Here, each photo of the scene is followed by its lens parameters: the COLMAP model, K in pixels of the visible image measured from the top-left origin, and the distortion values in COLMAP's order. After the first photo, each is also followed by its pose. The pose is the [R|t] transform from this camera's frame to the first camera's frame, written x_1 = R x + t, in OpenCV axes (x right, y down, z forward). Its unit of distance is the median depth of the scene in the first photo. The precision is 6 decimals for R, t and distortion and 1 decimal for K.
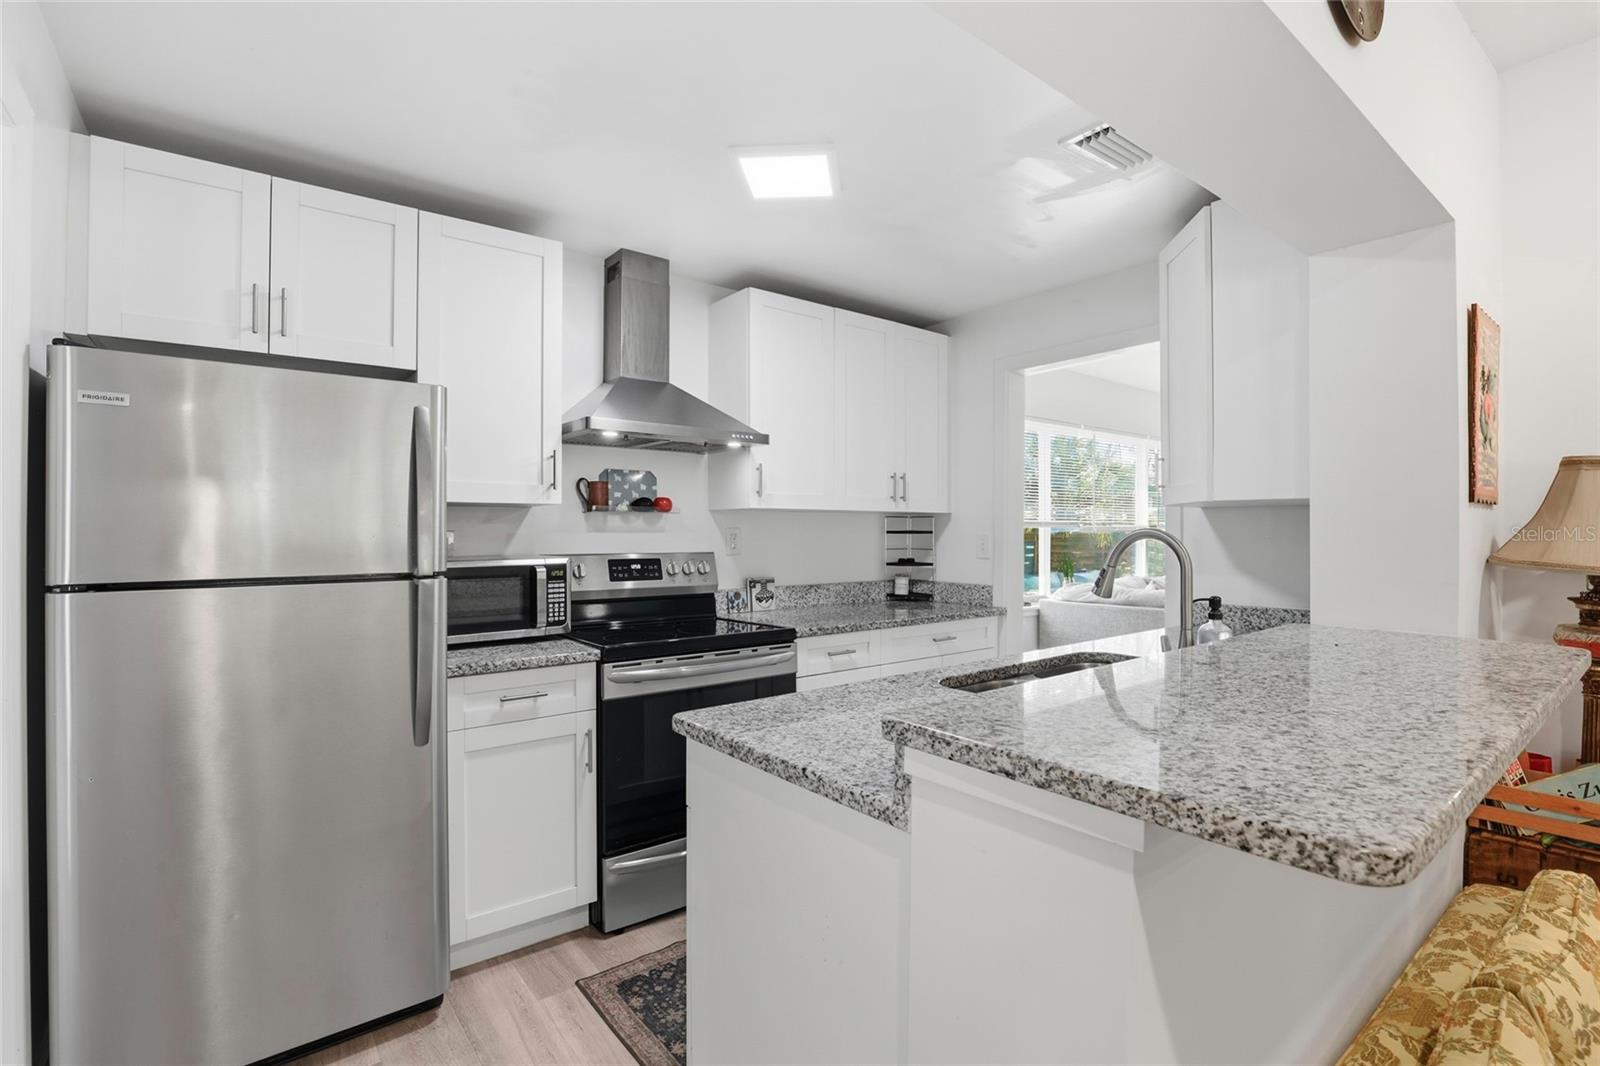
lens RADIAL K [[744.4, 0, 832.2], [0, 744.4, 520.8], [0, 0, 1]] dist [-0.041532, 0.008509]
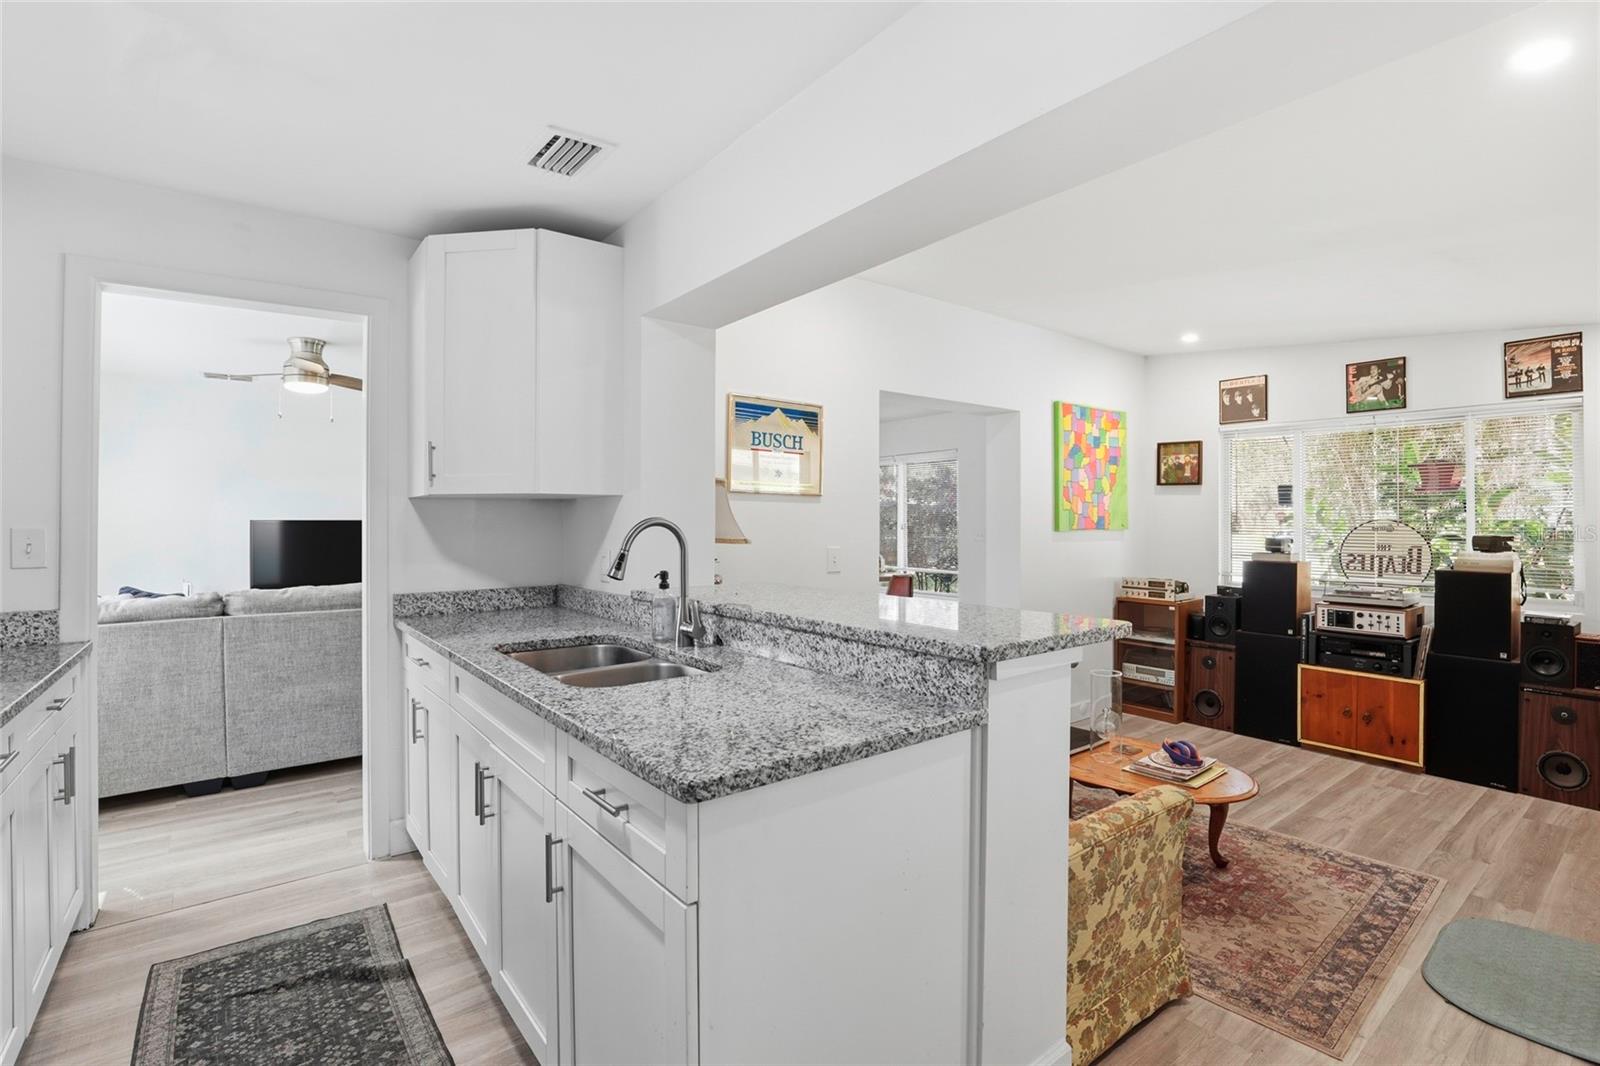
lens RADIAL K [[744.4, 0, 790.4], [0, 744.4, 514.6], [0, 0, 1]] dist [-0.041532, 0.008509]
pose [[0.034568, 0.006219, 0.999383, -0.447358], [-0.008144, 0.999949, -0.005941, 0.006007], [-0.999369, -0.007934, 0.034617, 0.434741]]
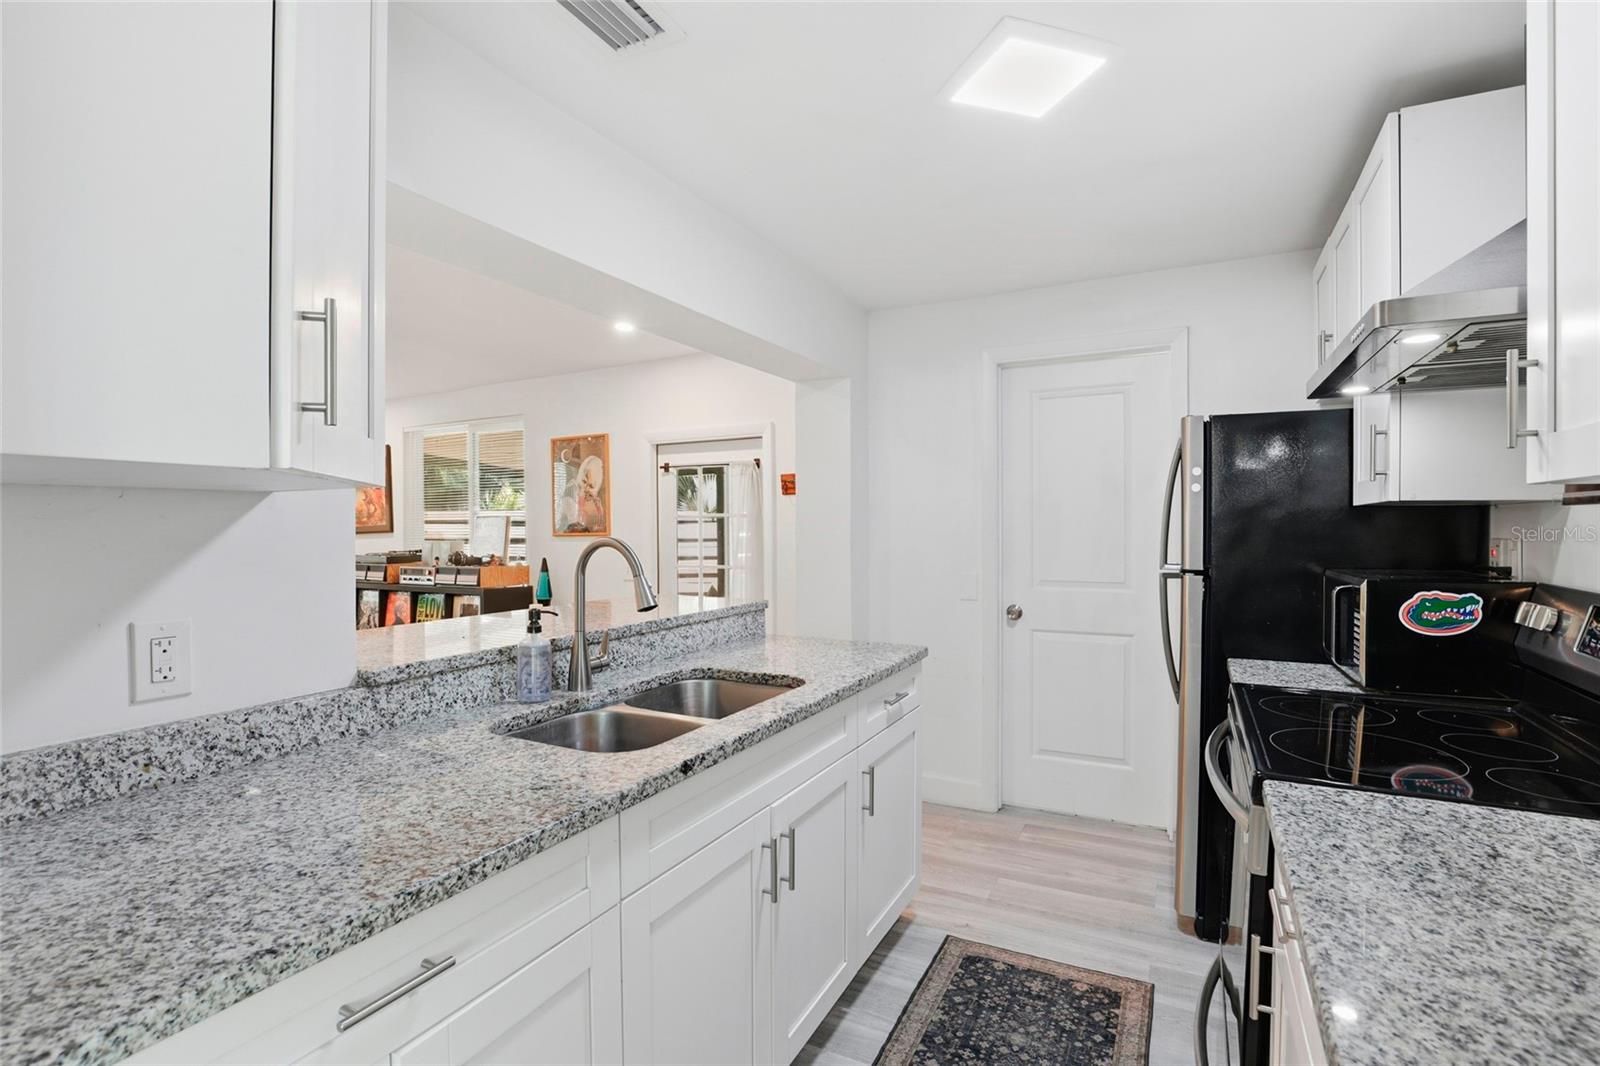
lens RADIAL K [[744.4, 0, 796.9], [0, 744.4, 535.8], [0, 0, 1]] dist [-0.041532, 0.008509]
pose [[-0.920429, 0.006575, -0.390855, 0.341353], [0.003725, 0.999961, 0.008049, 0.000229], [0.390892, 0.005953, -0.920417, 1.166283]]
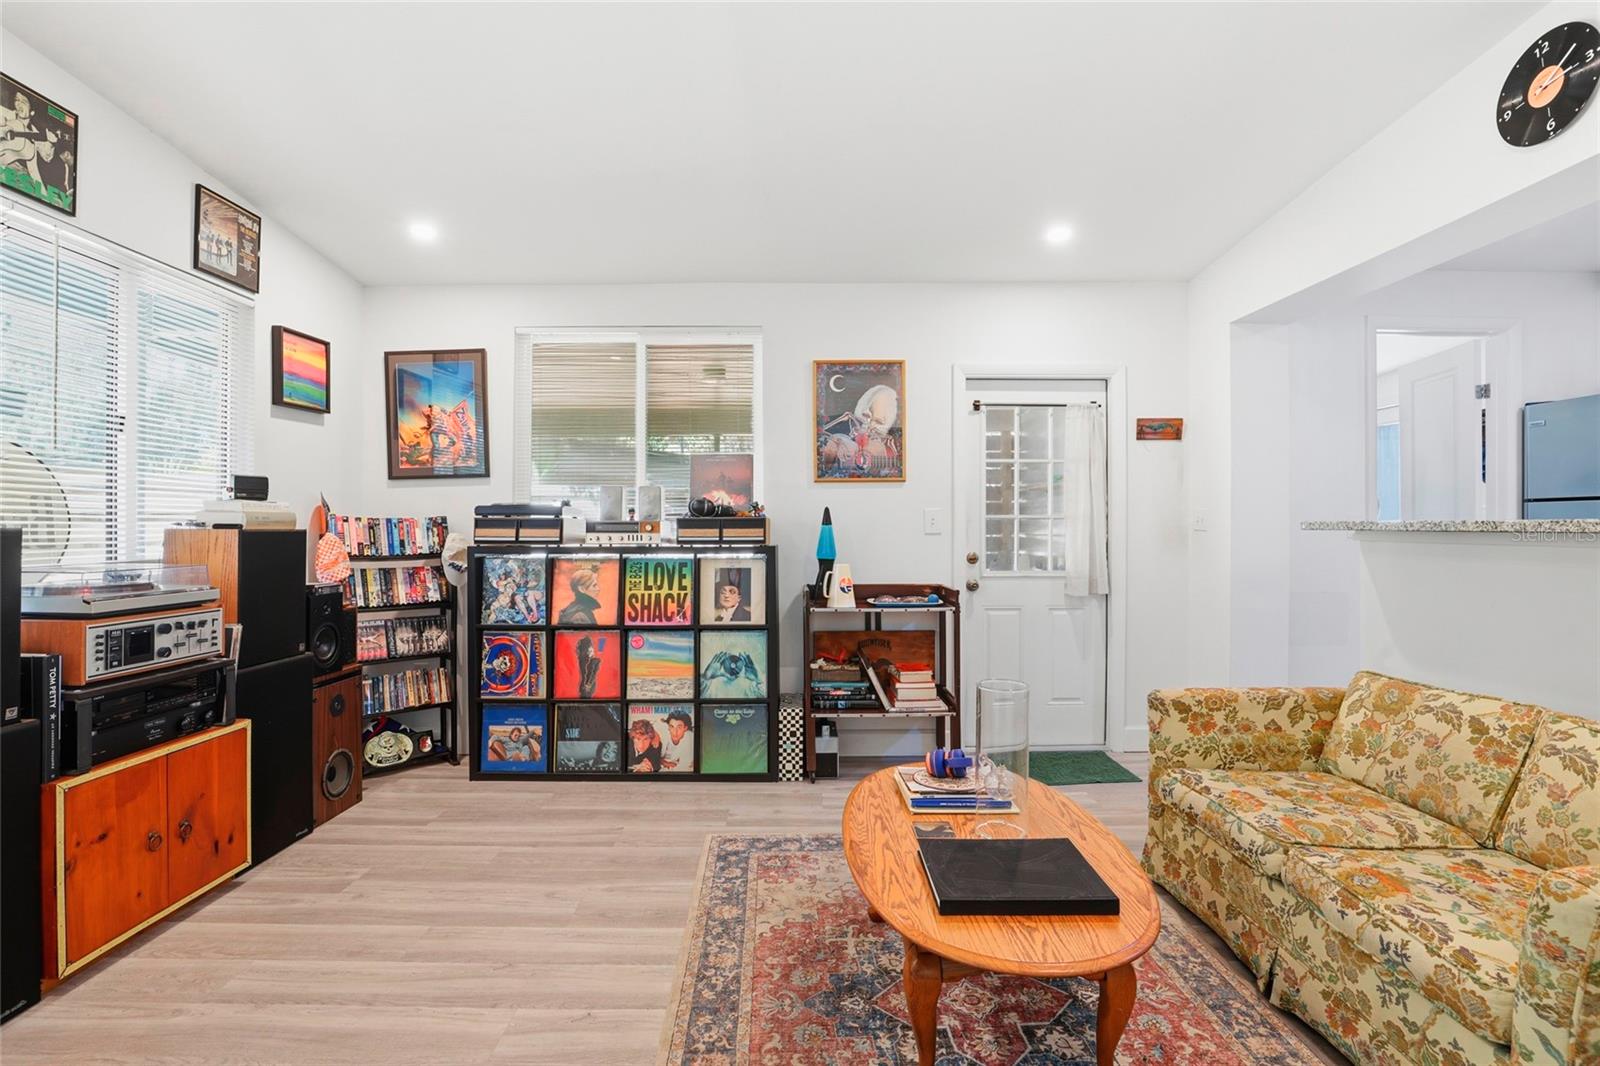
lens RADIAL K [[744.4, 0, 812.9], [0, 744.4, 522.7], [0, 0, 1]] dist [-0.041532, 0.008509]
pose [[-0.618581, -0.005599, -0.785701, 1.203482], [0.002341, 0.999957, -0.008969, 0.092725], [0.785718, -0.007387, -0.618541, 0.277739]]
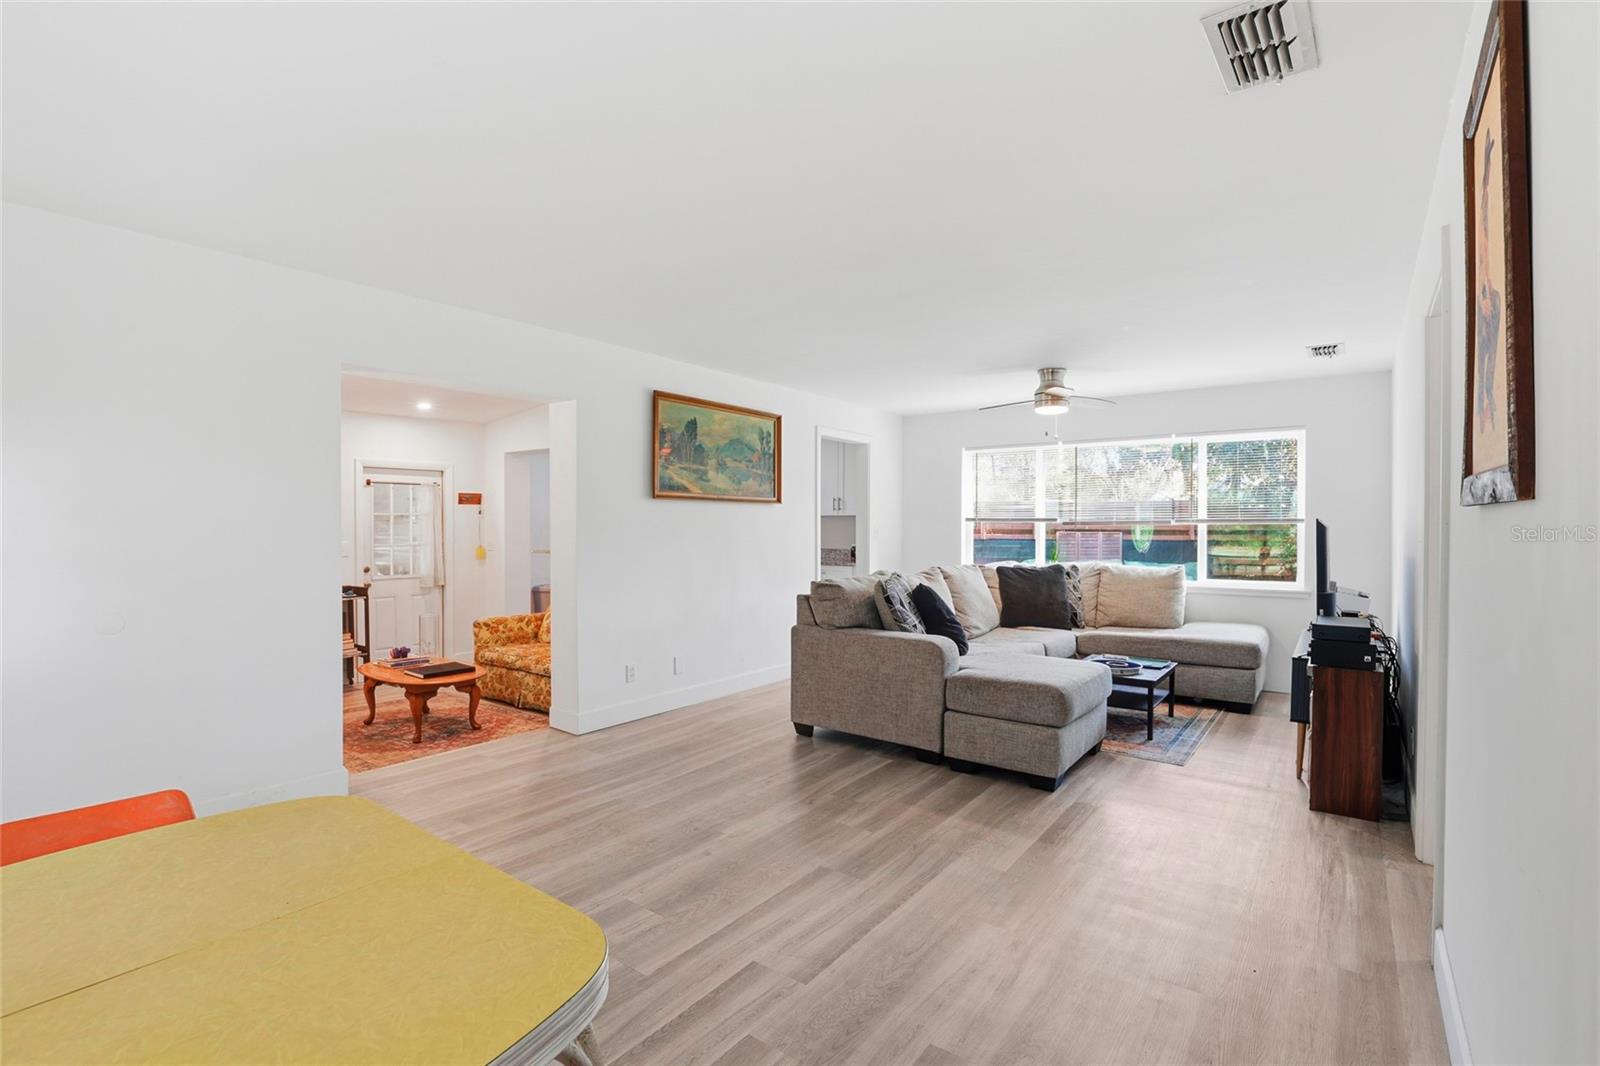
lens RADIAL K [[744.4, 0, 807.5], [0, 744.4, 536.0], [0, 0, 1]] dist [-0.041532, 0.008509]
pose [[0.233696, 0.010827, -0.972249, 2.520044], [0.004625, 0.999914, 0.012247, 0.019498], [0.972299, -0.007358, 0.233626, 0.484269]]
